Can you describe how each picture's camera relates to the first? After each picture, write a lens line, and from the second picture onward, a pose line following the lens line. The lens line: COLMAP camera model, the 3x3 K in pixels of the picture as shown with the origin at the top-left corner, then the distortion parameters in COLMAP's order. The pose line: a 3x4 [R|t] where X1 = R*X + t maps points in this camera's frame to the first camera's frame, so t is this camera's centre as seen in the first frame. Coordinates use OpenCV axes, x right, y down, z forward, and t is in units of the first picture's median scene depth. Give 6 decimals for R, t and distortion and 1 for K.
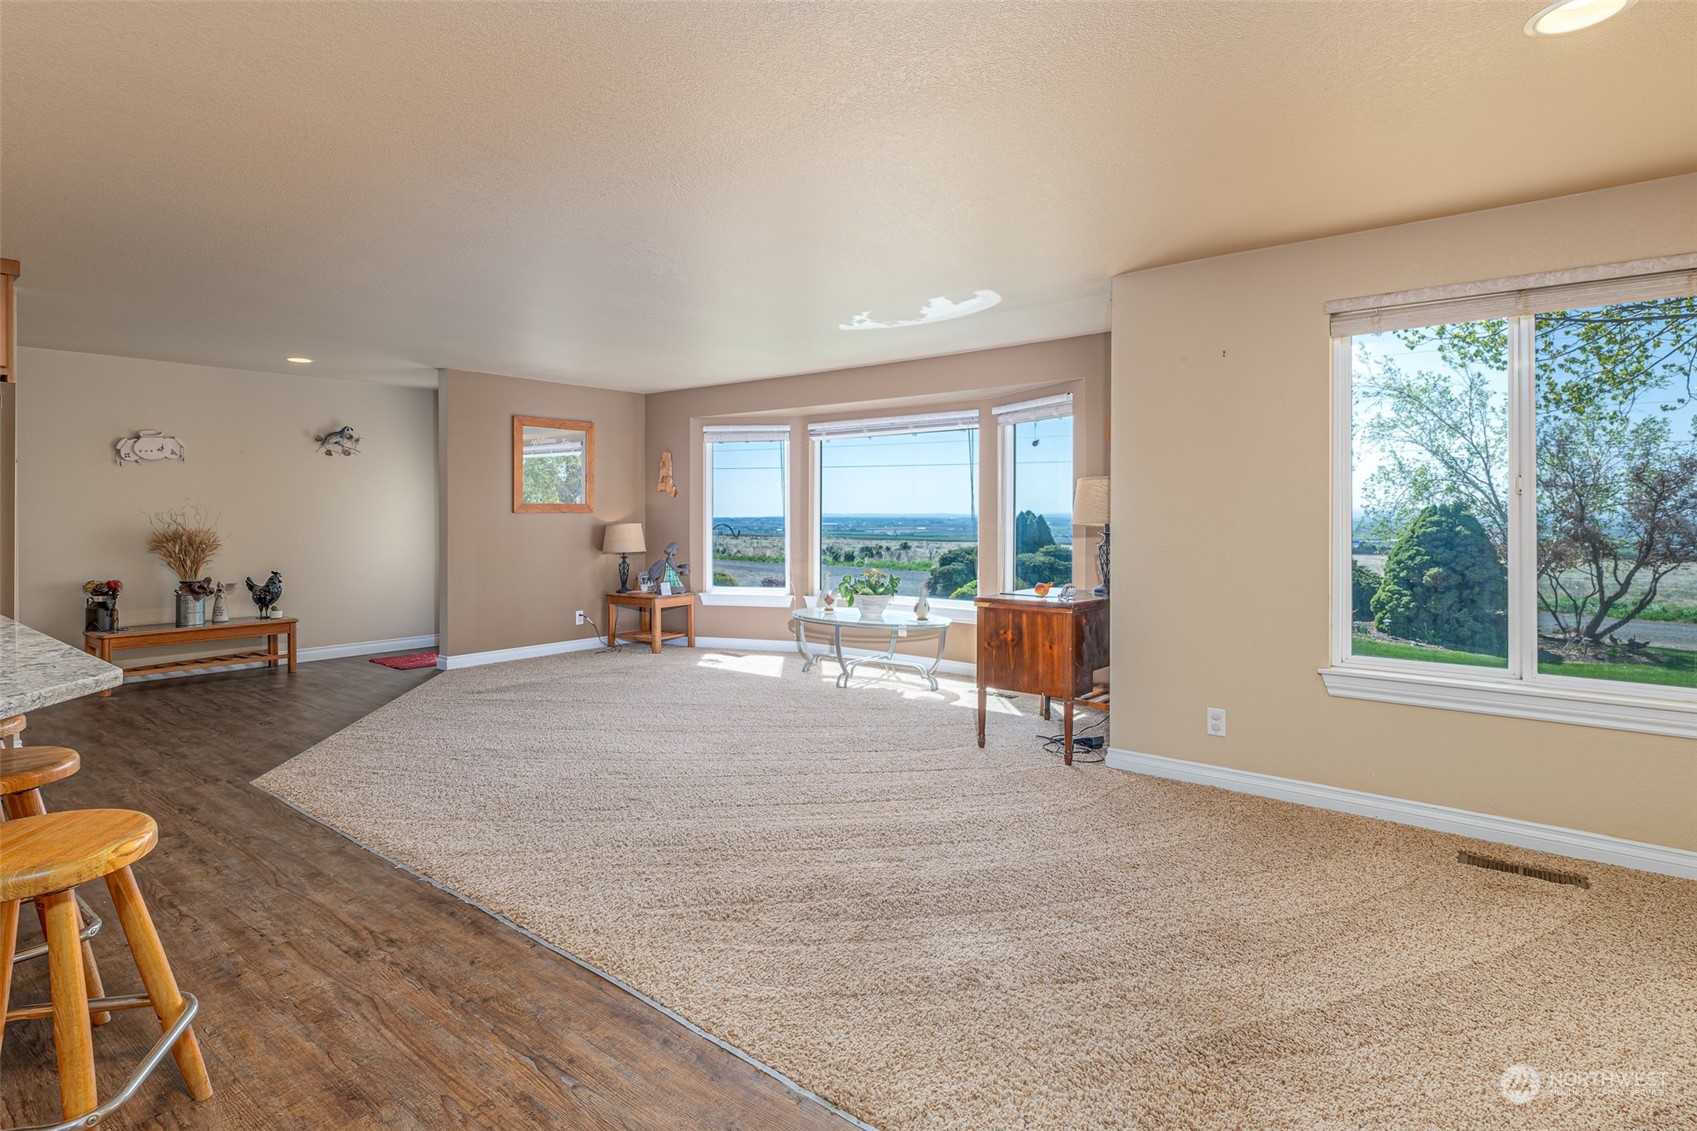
lens RADIAL K [[828.4, 0, 835.8], [0, 828.4, 514.6], [0, 0, 1]] dist [0.002074, -0.001244]
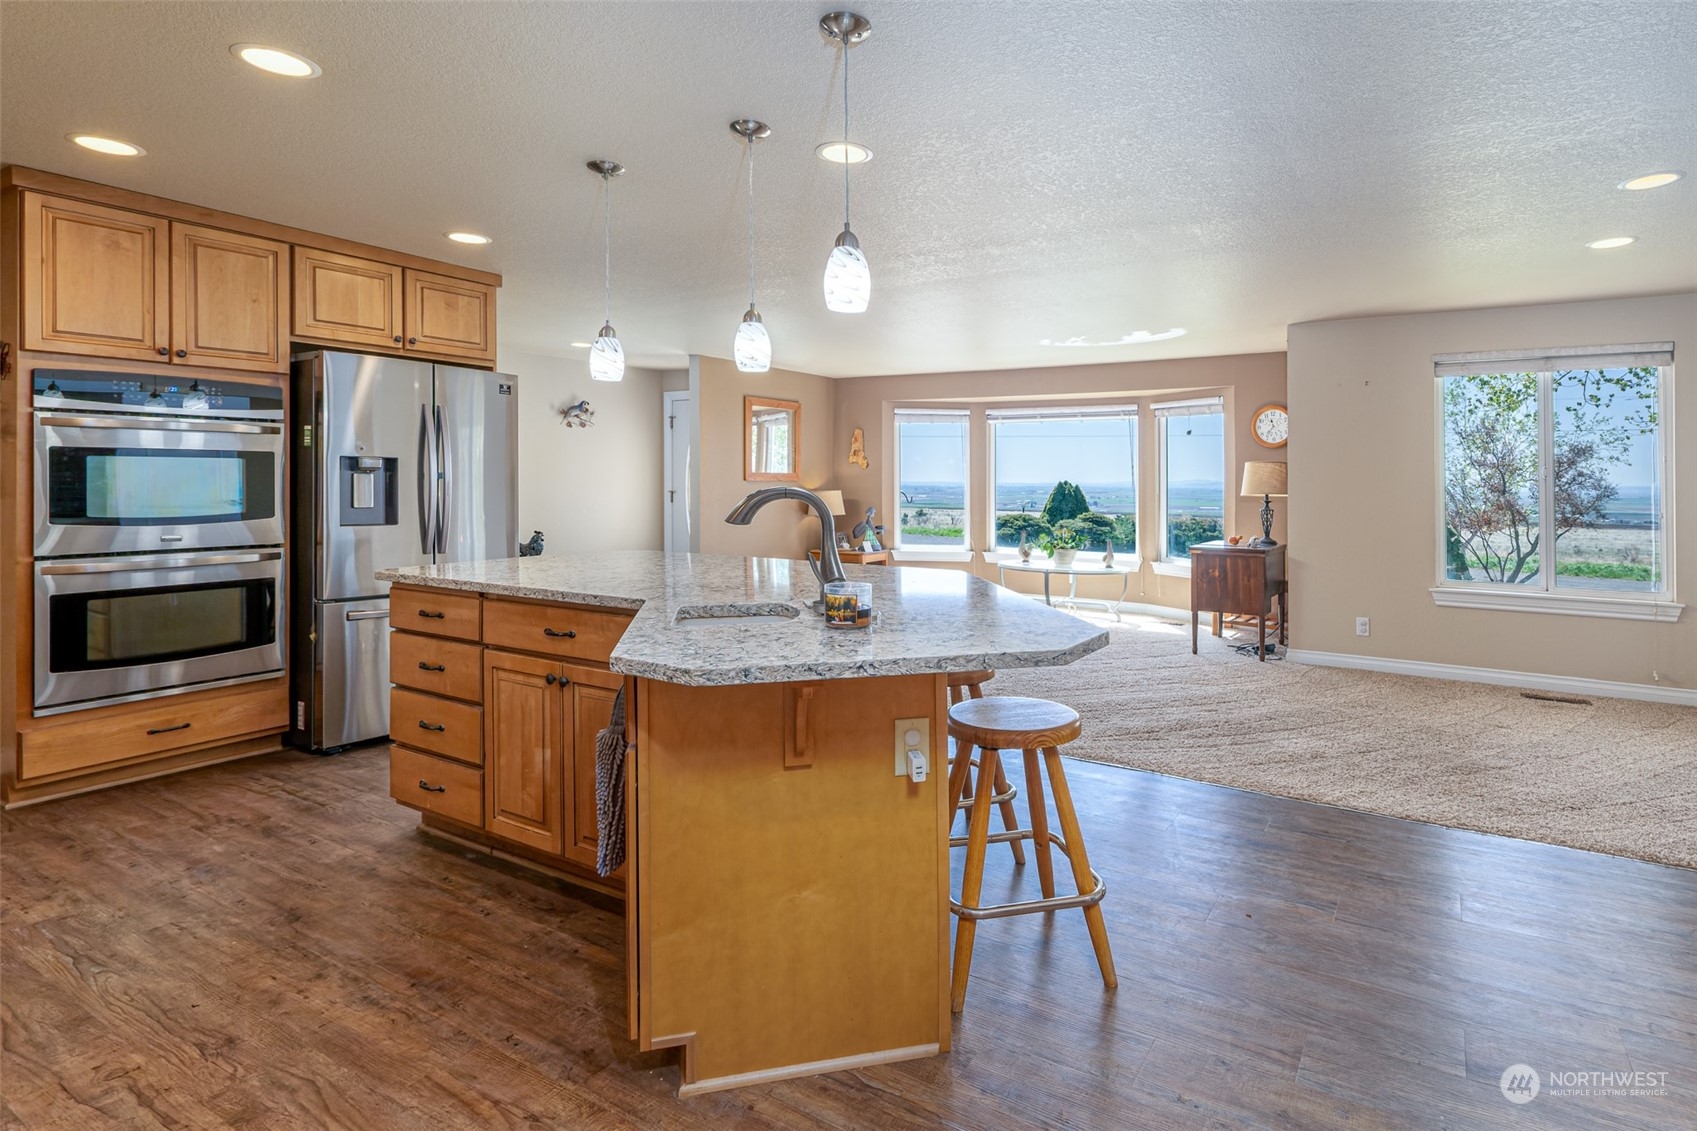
lens RADIAL K [[878.8, 0, 931.8], [0, 878.8, 469.0], [0, 0, 1]] dist [-0.002125, 0.000218]
pose [[0.981917, 0.013330, 0.188841, -0.348763], [-0.010790, 0.999837, -0.014477, -0.003362], [-0.189003, 0.012178, 0.981901, -0.240492]]
